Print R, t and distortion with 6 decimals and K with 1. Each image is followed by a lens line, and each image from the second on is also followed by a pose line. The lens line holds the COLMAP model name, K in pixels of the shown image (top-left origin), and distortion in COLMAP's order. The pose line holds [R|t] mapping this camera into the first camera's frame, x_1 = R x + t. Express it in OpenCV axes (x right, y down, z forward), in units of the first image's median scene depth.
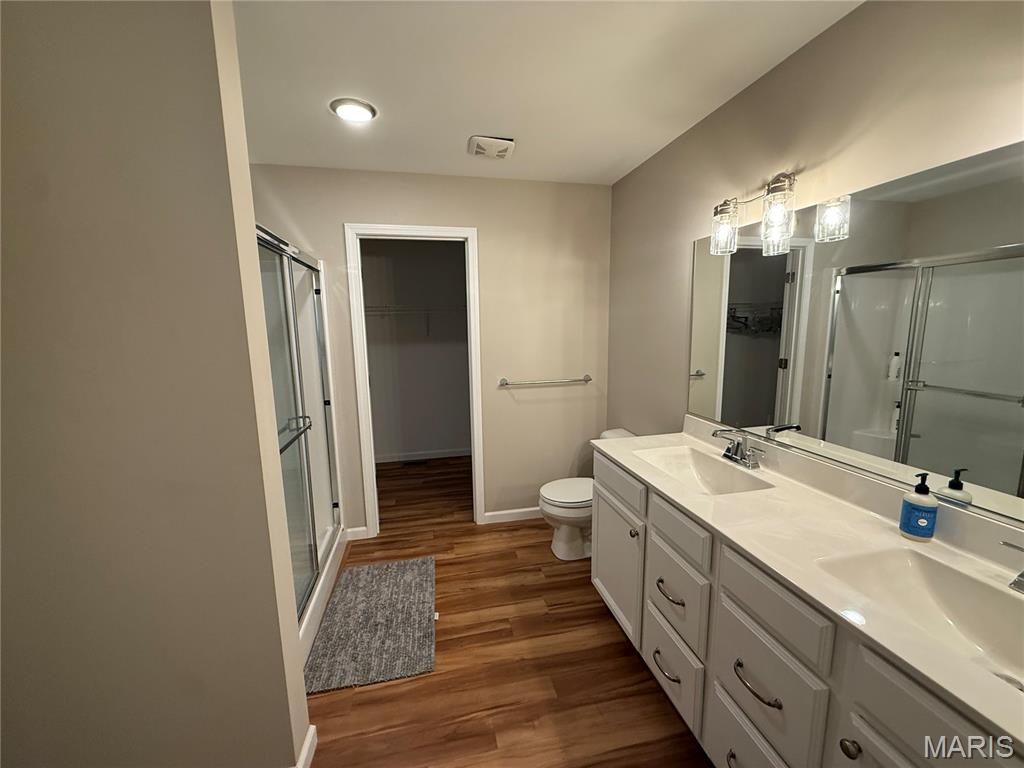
lens RADIAL K [[409.1, 0, 510.4], [0, 409.1, 381.4], [0, 0, 1]] dist [0.000946, -0.000509]
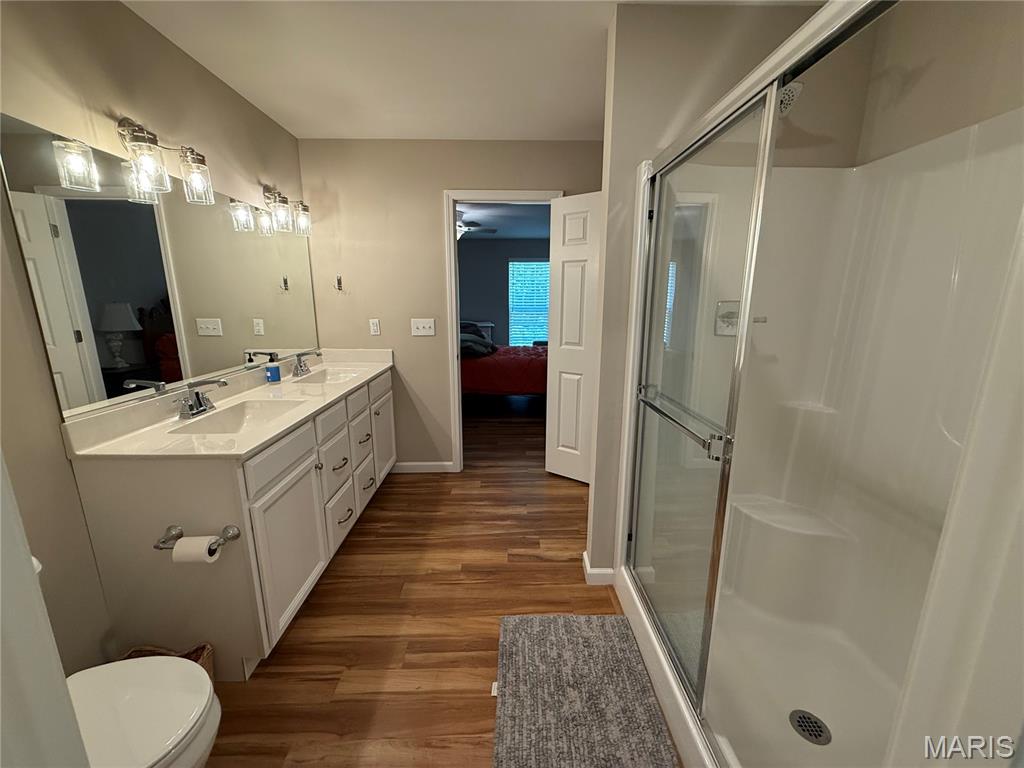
lens RADIAL K [[409.1, 0, 510.8], [0, 409.1, 384.7], [0, 0, 1]] dist [0.000946, -0.000509]
pose [[-0.981541, -0.027383, 0.189282, -0.373982], [0.040680, 0.937158, 0.346526, -0.181787], [-0.186877, 0.347829, -0.918745, 1.671932]]
